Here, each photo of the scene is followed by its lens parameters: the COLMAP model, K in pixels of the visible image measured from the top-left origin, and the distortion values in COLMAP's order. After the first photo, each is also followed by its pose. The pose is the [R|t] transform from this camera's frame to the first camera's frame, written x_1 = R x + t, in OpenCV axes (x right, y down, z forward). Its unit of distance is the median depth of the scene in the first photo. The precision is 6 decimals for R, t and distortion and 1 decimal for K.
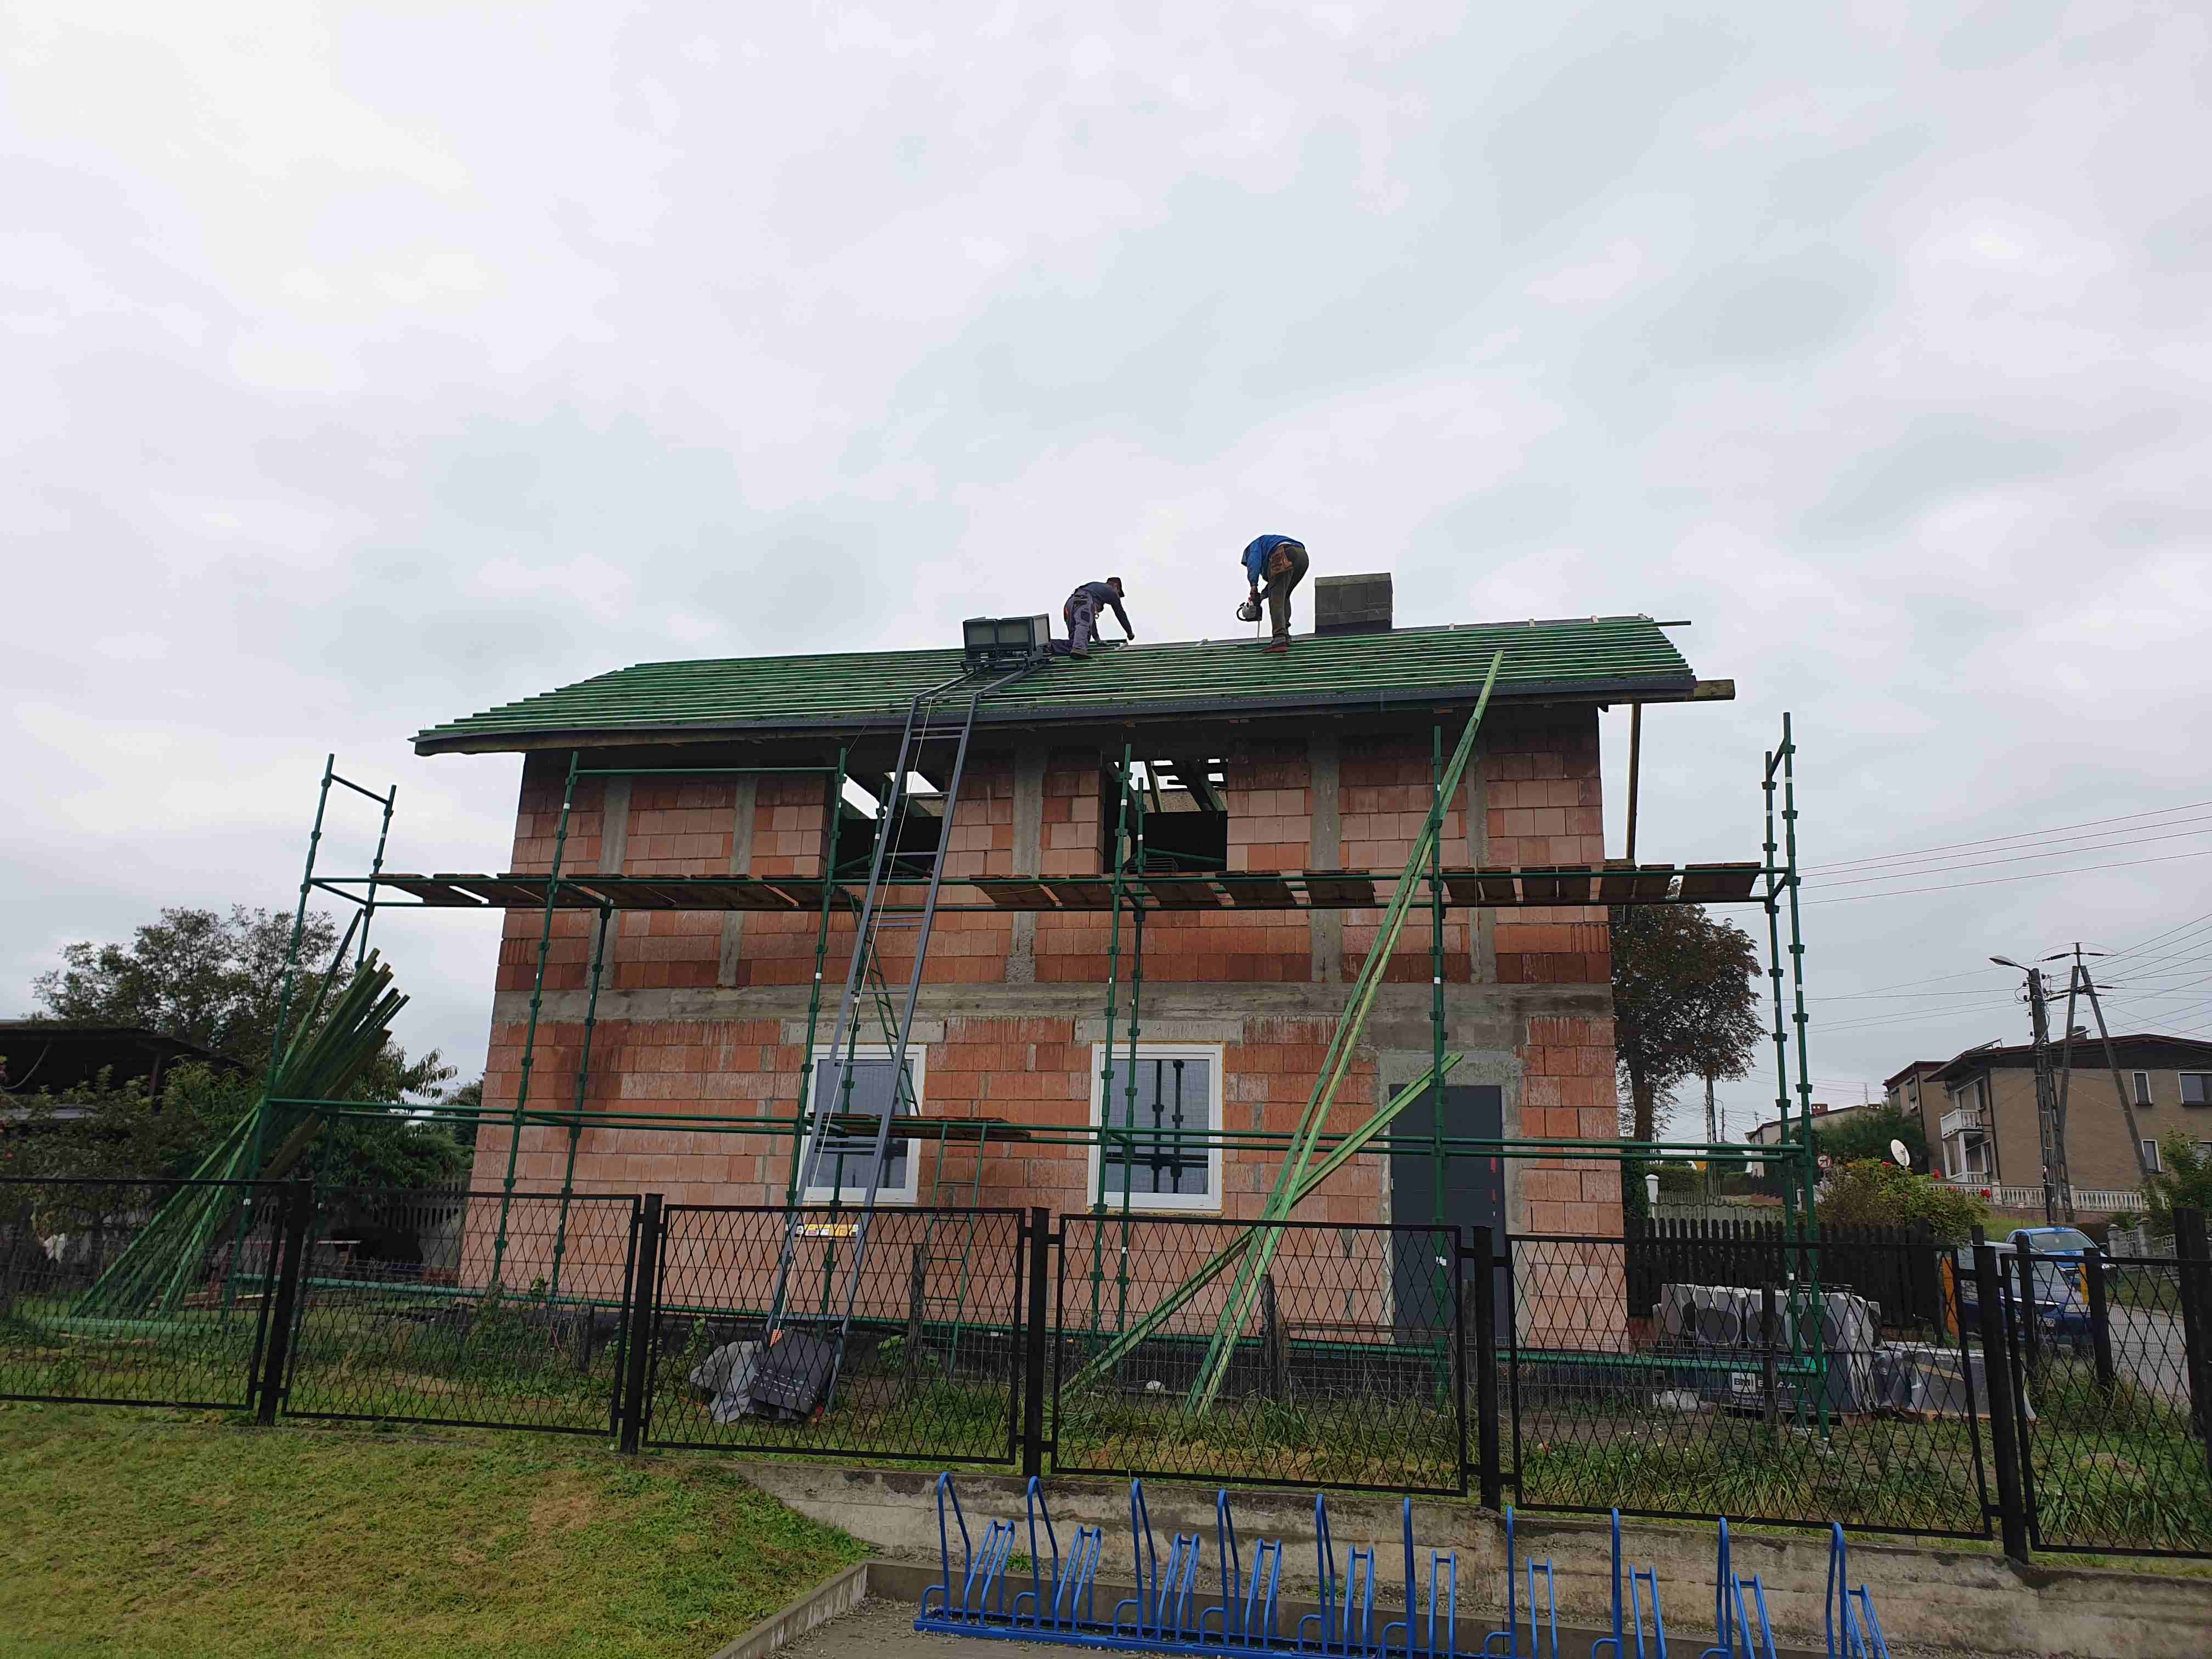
lens RADIAL K [[1667.1, 0, 1093.1], [0, 1667.1, 801.7], [0, 0, 1]] dist [0.086458, -0.113513]
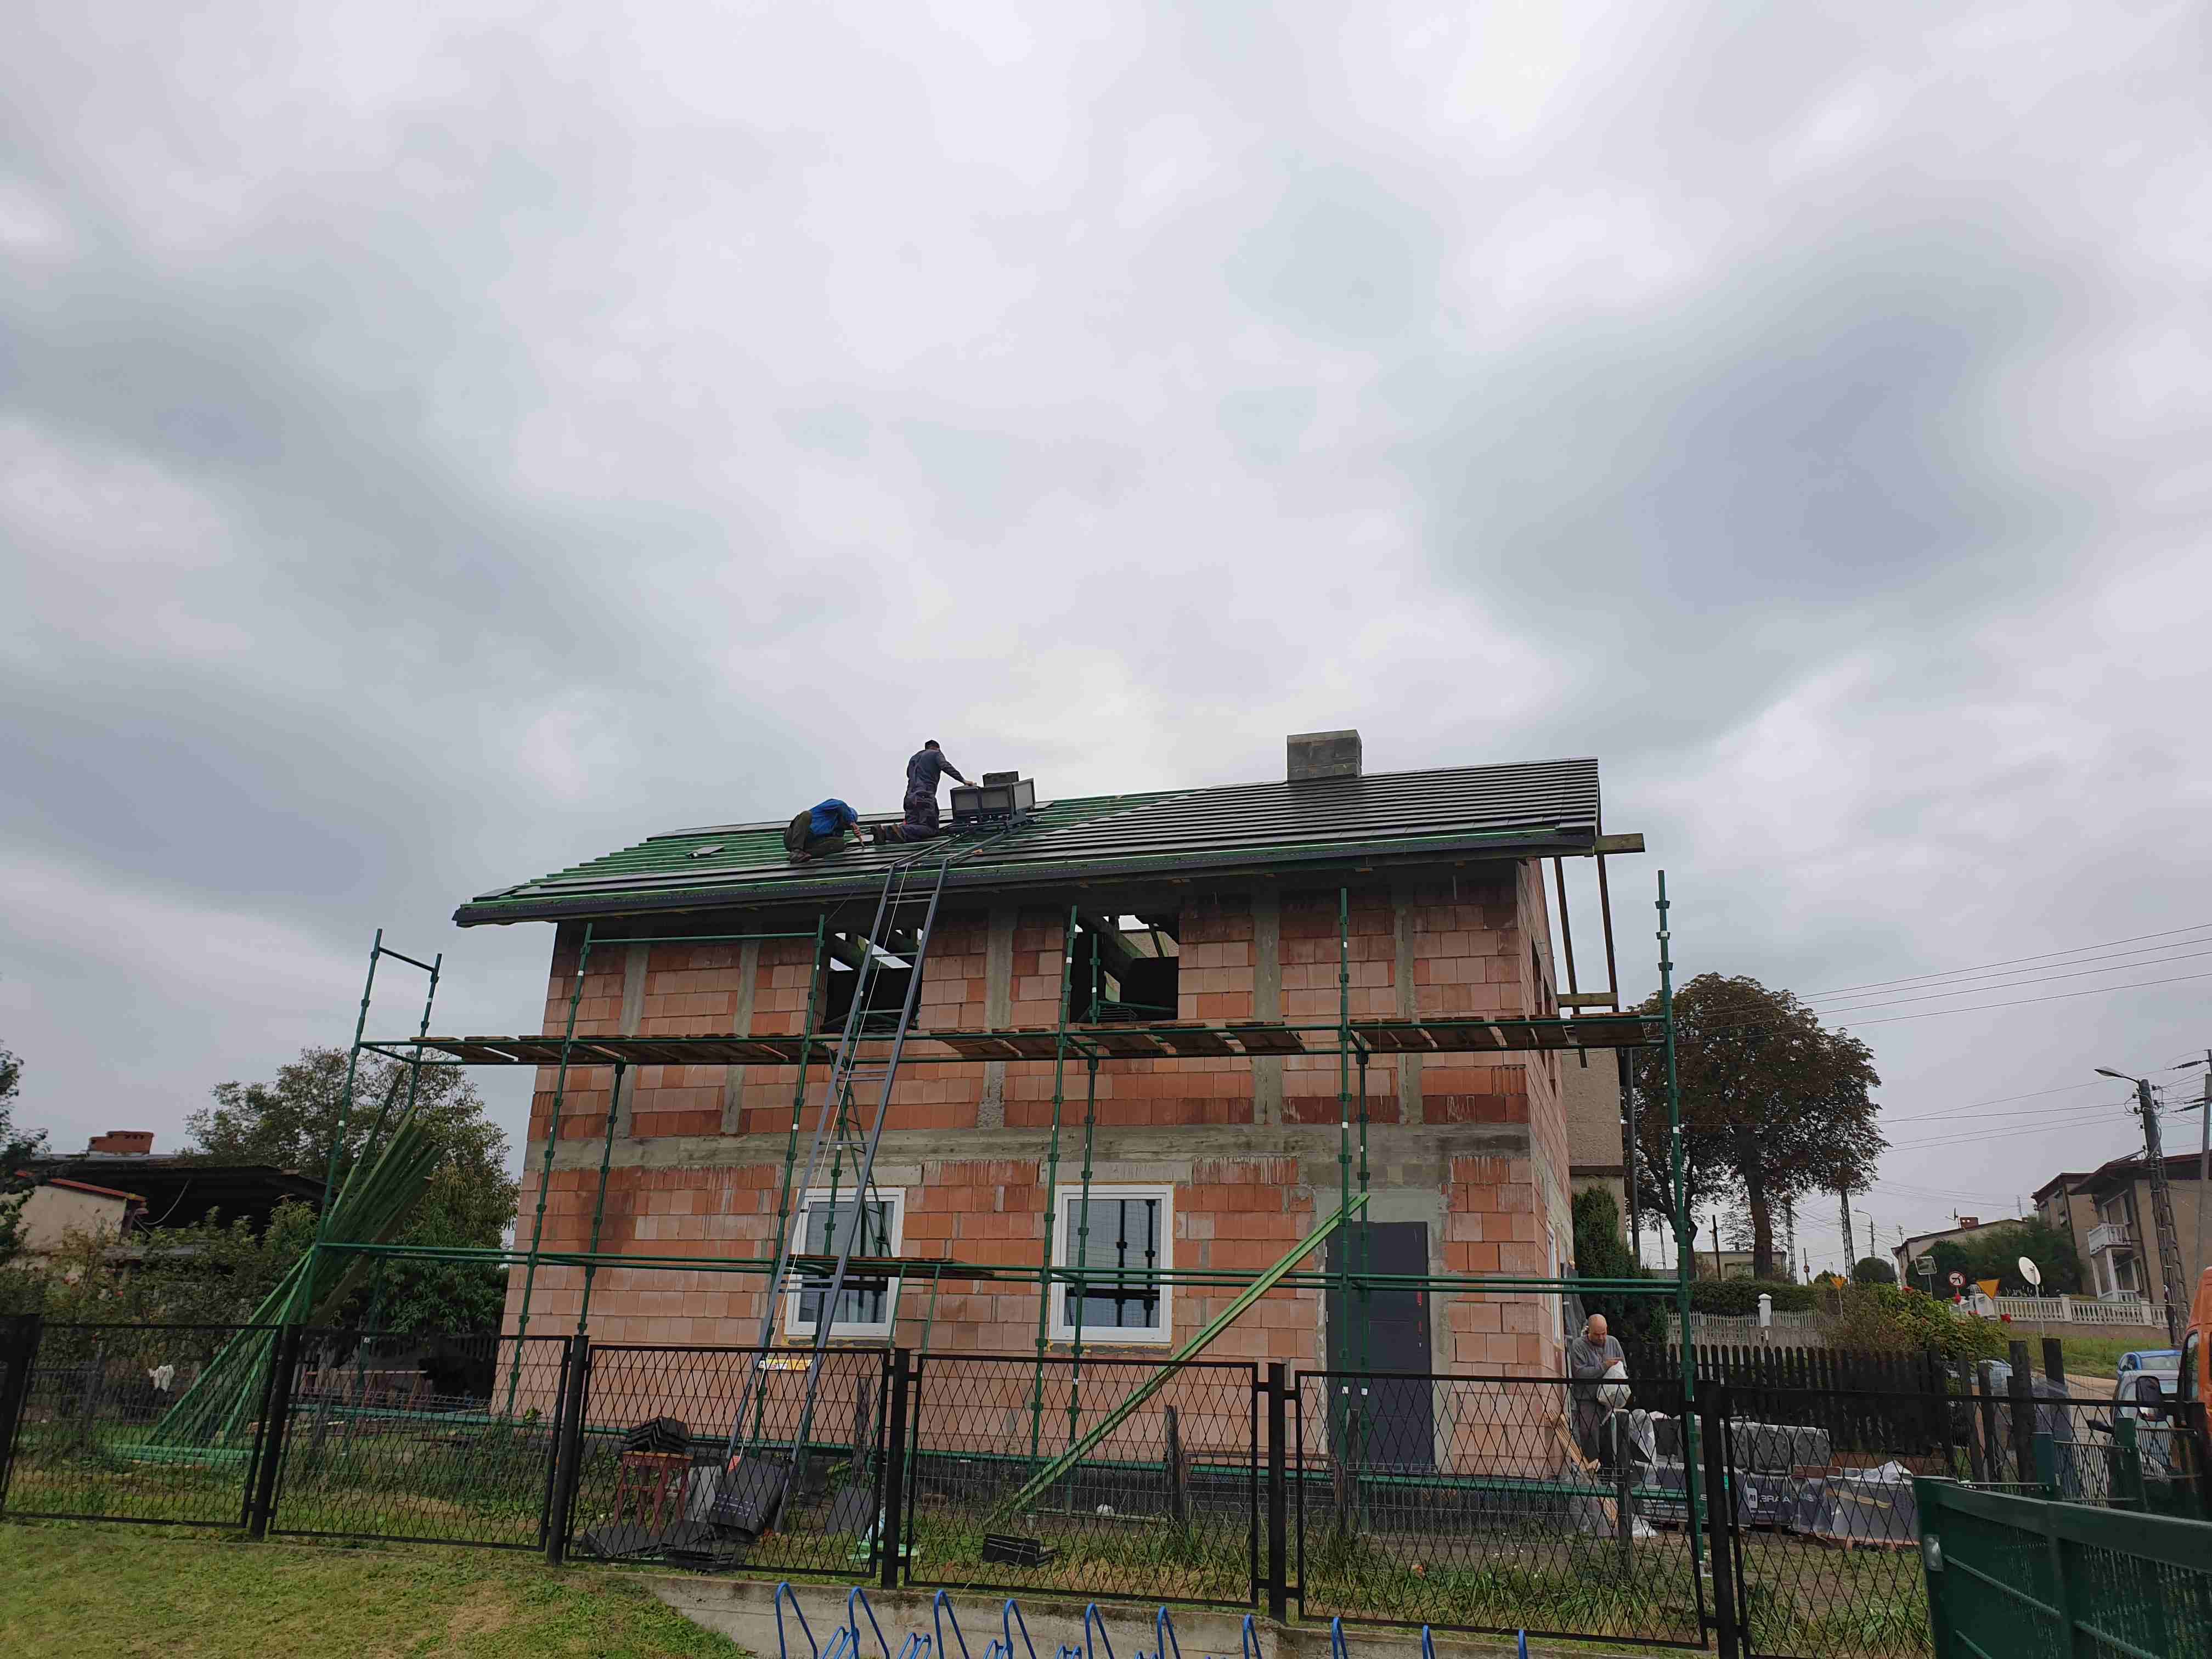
lens RADIAL K [[1695.1, 0, 1106.0], [0, 1695.1, 829.5], [0, 0, 1]] dist [0.066453, -0.055992]
pose [[0.996123, -0.028514, -0.083220, 0.128073], [0.024663, 0.998593, -0.046943, -0.030763], [0.084442, 0.044709, 0.995425, -0.093260]]
